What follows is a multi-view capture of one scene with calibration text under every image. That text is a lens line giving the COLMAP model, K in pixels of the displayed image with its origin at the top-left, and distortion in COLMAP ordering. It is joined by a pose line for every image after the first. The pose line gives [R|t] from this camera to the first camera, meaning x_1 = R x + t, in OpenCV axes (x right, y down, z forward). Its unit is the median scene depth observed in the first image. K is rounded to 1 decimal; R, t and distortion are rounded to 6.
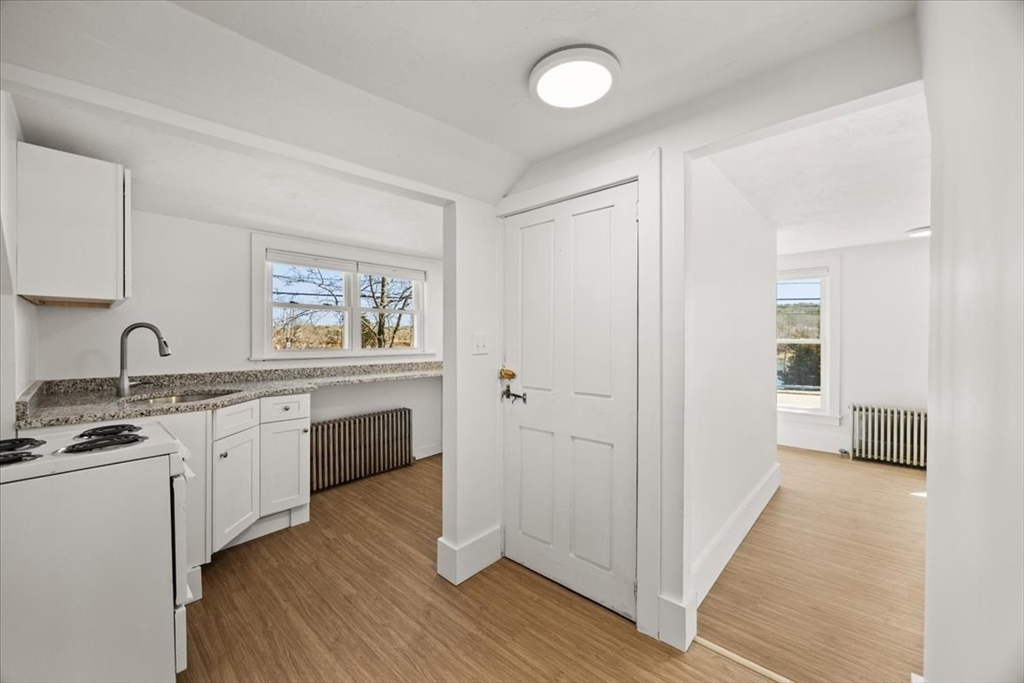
lens RADIAL K [[395.3, 0, 510.8], [0, 395.3, 339.0], [0, 0, 1]] dist [-0.005848, 0.000723]
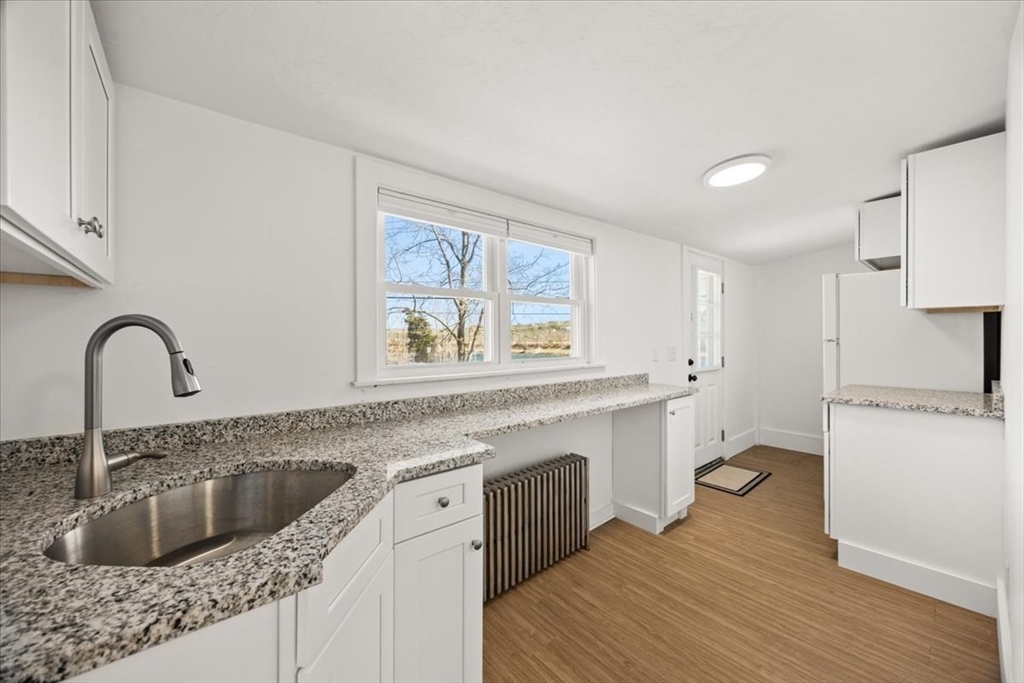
lens RADIAL K [[395.3, 0, 515.4], [0, 395.3, 337.5], [0, 0, 1]] dist [-0.005848, 0.000723]
pose [[0.992031, -0.008391, -0.125715, -0.297565], [0.007551, 0.999946, -0.007155, -0.006969], [0.125768, 0.006149, 0.992041, 0.388878]]
